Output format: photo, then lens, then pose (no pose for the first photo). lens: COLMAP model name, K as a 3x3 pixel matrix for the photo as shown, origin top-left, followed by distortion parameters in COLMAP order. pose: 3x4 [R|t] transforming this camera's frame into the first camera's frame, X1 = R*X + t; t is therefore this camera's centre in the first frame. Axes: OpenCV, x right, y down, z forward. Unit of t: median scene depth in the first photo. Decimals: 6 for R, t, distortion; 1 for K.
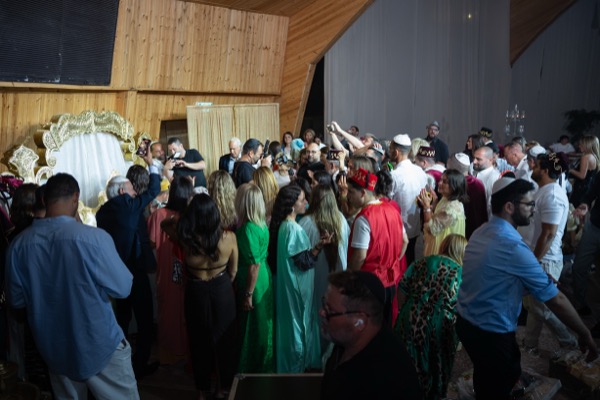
lens RADIAL K [[488.0, 0, 291.9], [0, 488.0, 199.1], [0, 0, 1]] dist [-0.000898, 0.007362]
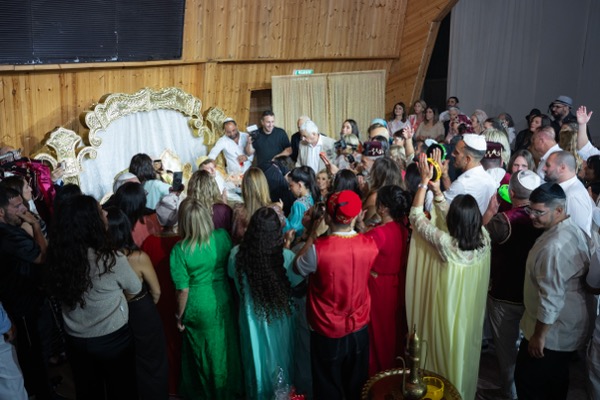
lens RADIAL K [[488.0, 0, 291.9], [0, 488.0, 199.1], [0, 0, 1]] dist [-0.000898, 0.007362]
pose [[0.938245, 0.083871, -0.335651, 0.162327], [-0.052420, 0.993433, 0.101705, -0.054123], [0.341977, -0.077829, 0.936480, 0.111717]]
